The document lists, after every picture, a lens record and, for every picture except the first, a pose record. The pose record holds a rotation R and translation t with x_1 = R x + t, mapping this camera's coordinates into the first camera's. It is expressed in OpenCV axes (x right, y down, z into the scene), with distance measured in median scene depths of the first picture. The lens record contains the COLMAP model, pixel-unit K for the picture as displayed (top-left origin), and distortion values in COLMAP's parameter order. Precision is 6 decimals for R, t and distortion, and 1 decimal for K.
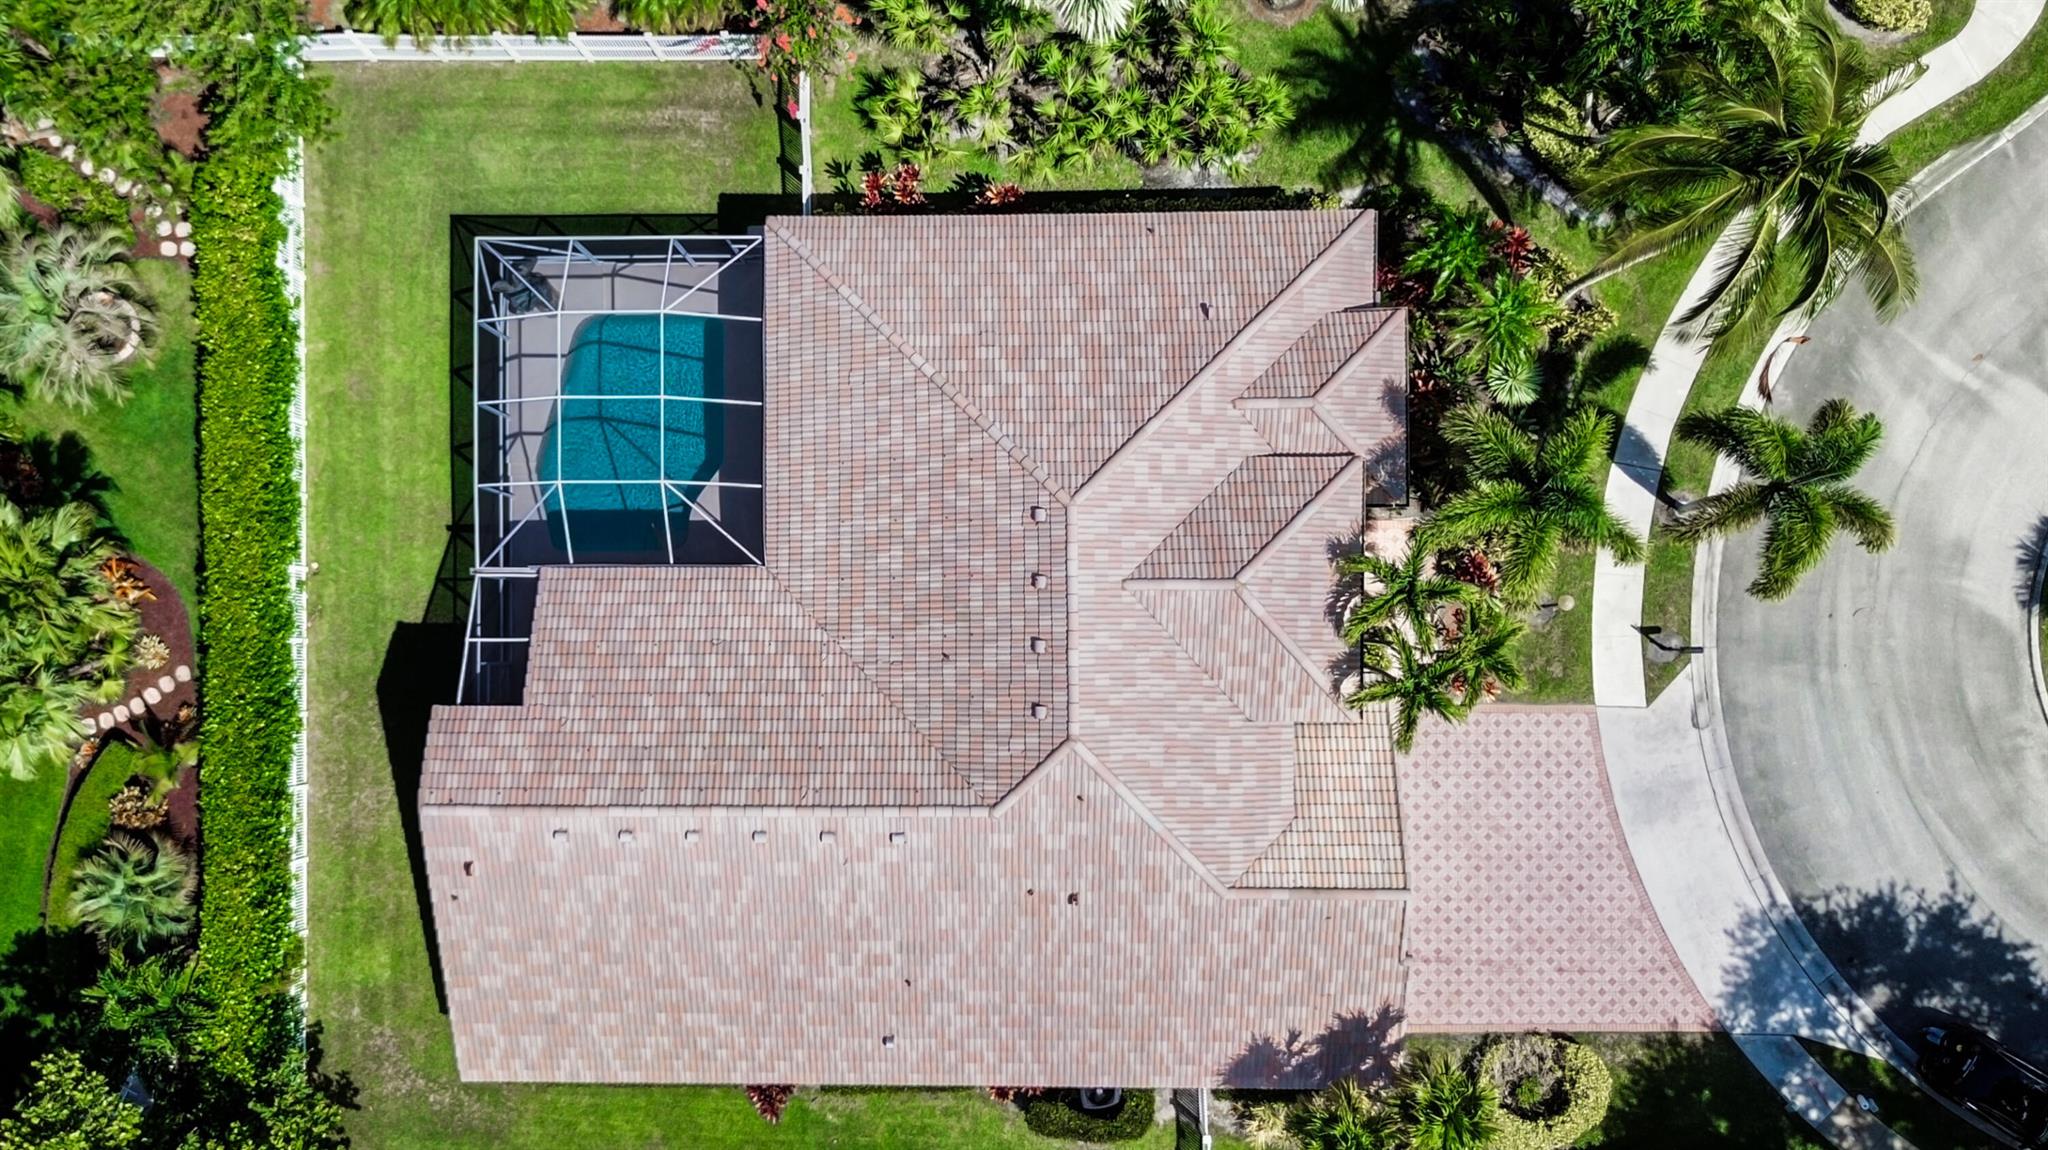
lens RADIAL K [[1976.0, 0, 921.0], [0, 1976.0, 668.0], [0, 0, 1]] dist [0.009630, 0.010368]
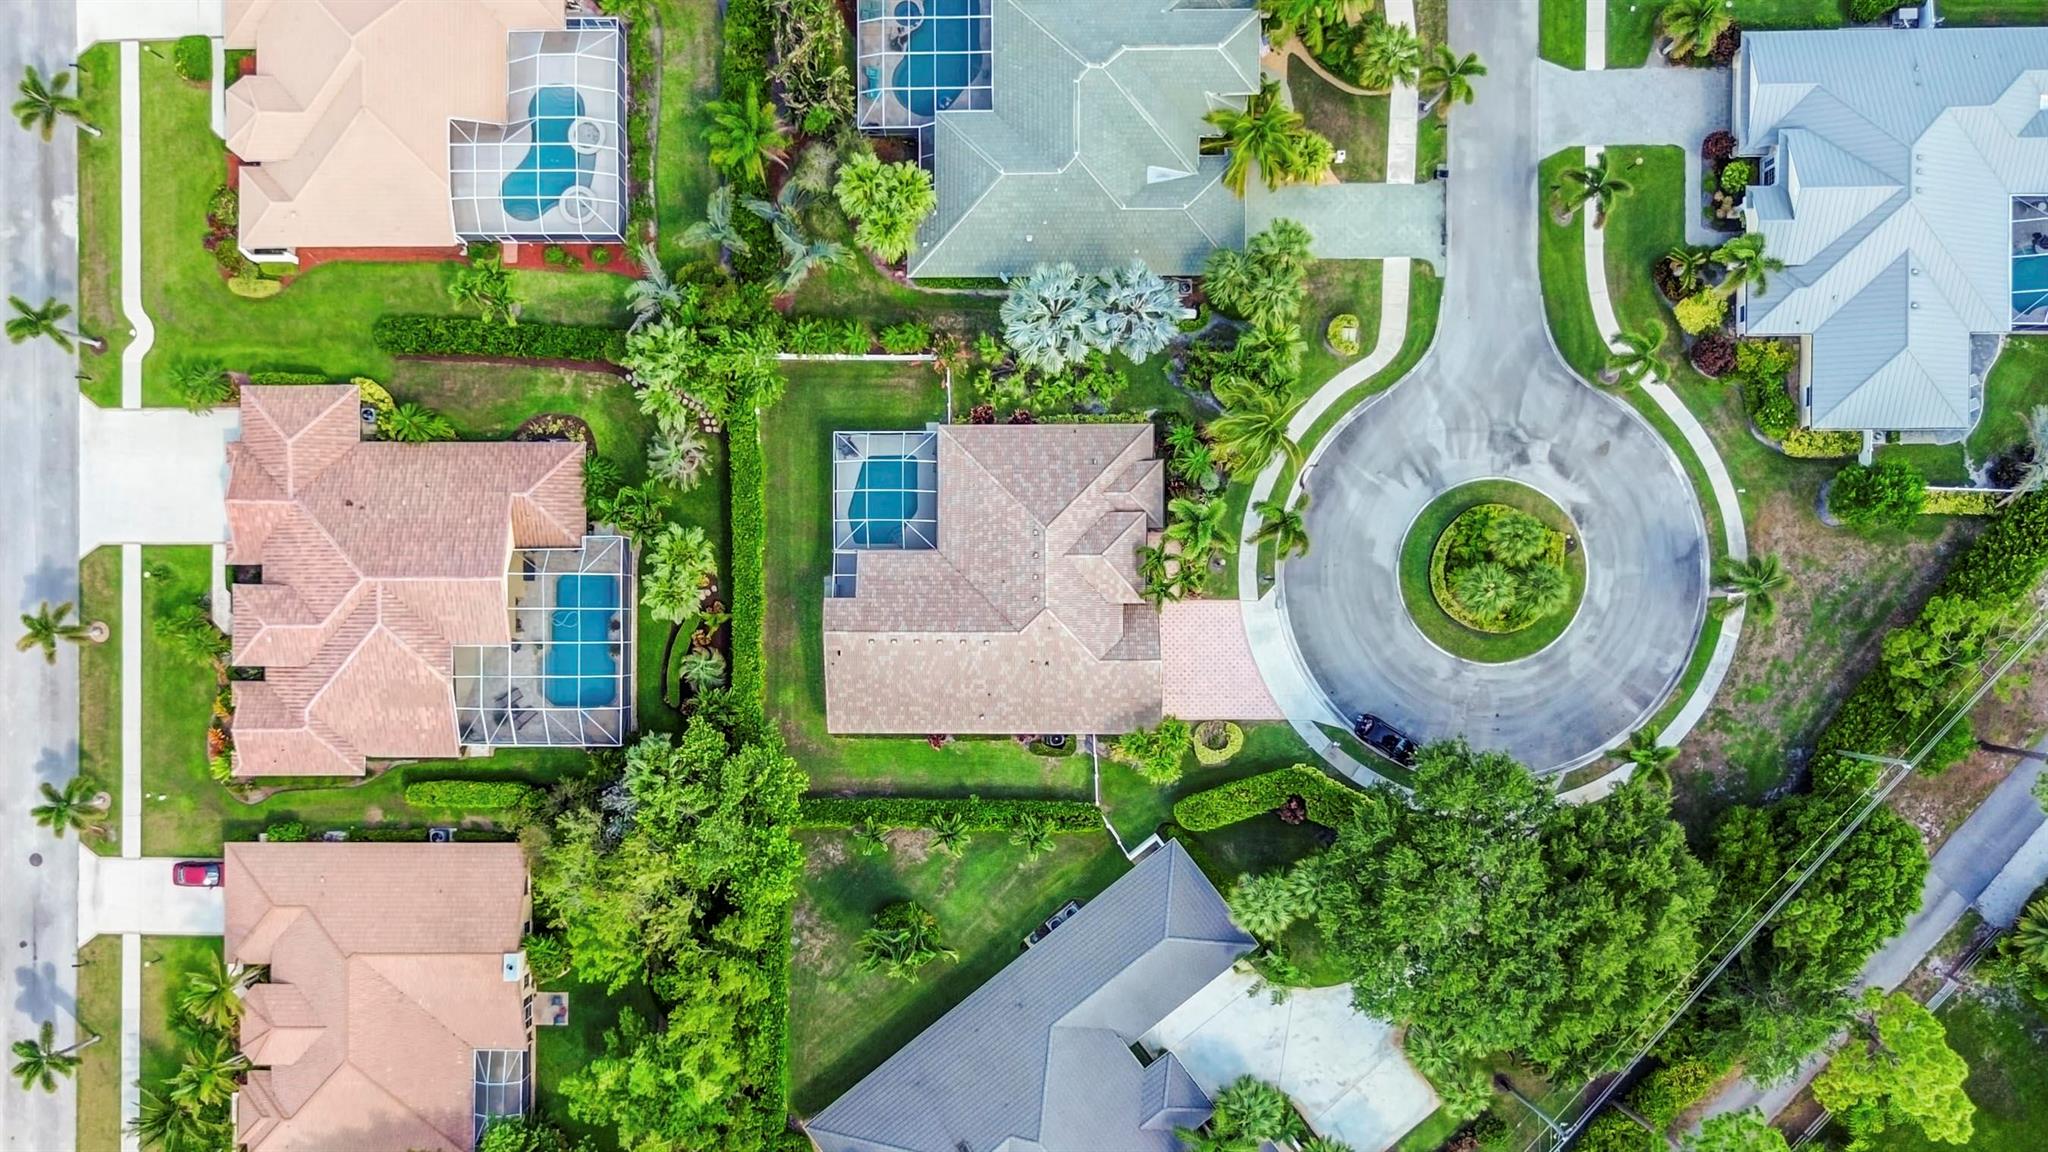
lens RADIAL K [[1711.9, 0, 923.5], [0, 1711.9, 629.8], [0, 0, 1]] dist [0.053771, -0.003070]
pose [[0.999987, -0.000016, -0.005176, -0.086922], [0.000029, 0.999997, 0.002549, 0.057524], [0.005176, -0.002549, 0.999983, -1.451392]]
